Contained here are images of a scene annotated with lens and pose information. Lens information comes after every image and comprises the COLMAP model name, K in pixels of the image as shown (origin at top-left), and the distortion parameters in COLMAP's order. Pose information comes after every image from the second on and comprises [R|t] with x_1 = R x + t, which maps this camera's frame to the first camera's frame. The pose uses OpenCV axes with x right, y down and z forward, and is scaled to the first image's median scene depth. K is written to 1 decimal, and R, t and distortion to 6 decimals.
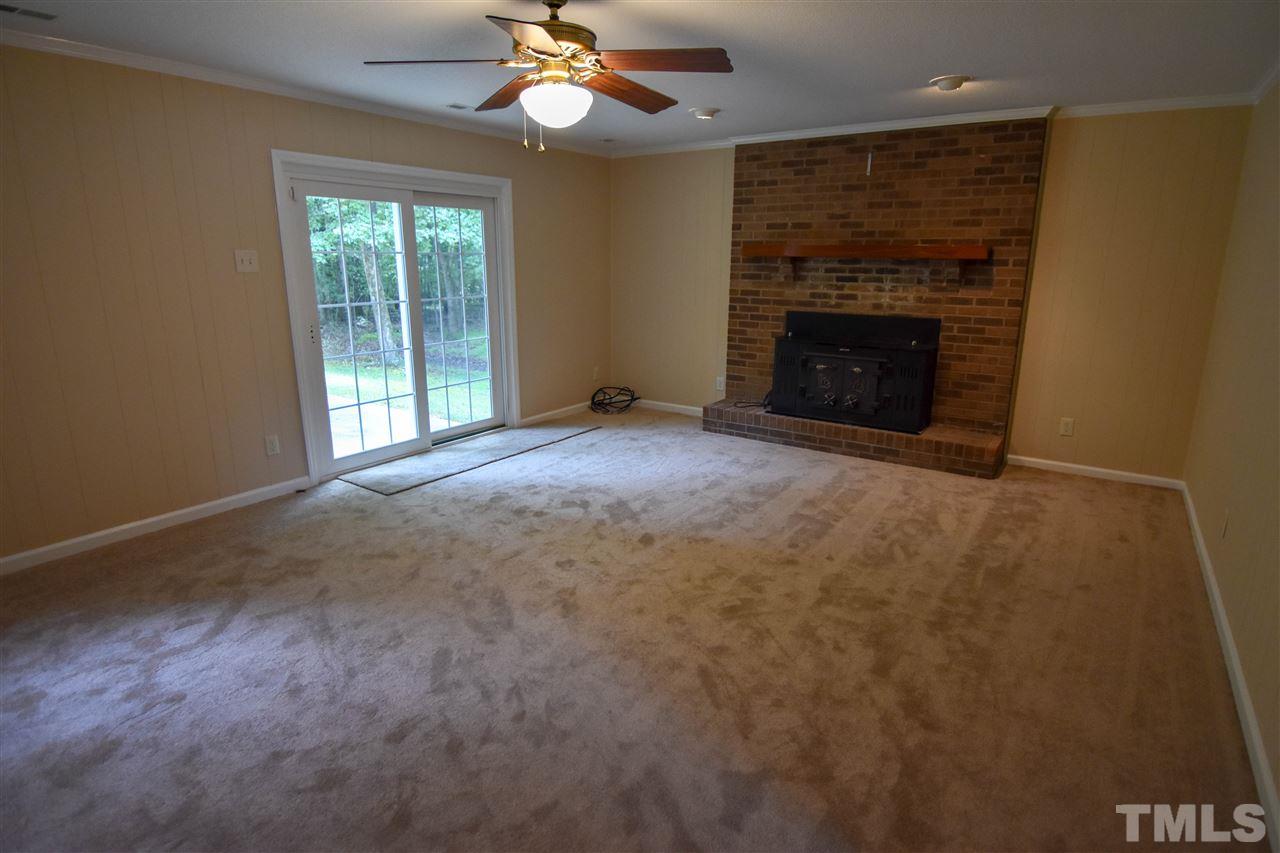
lens RADIAL K [[681.9, 0, 639.9], [0, 681.9, 424.2], [0, 0, 1]] dist [-0.007204, -0.011878]
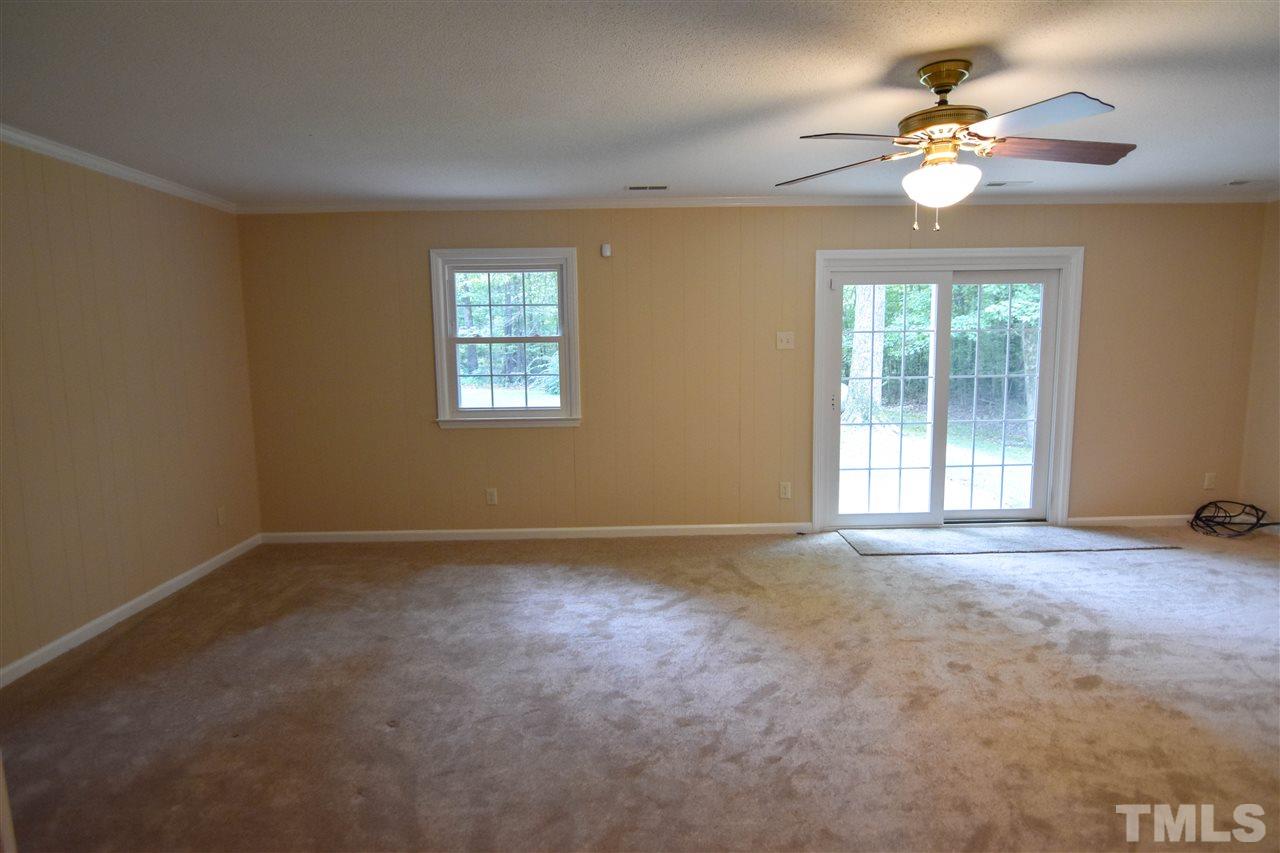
lens RADIAL K [[681.9, 0, 638.8], [0, 681.9, 424.7], [0, 0, 1]] dist [-0.007204, -0.011878]
pose [[0.575251, 0.088821, -0.813140, 0.303876], [-0.176600, 0.984128, -0.017435, -0.017862], [0.798686, 0.153630, 0.581807, 0.077185]]
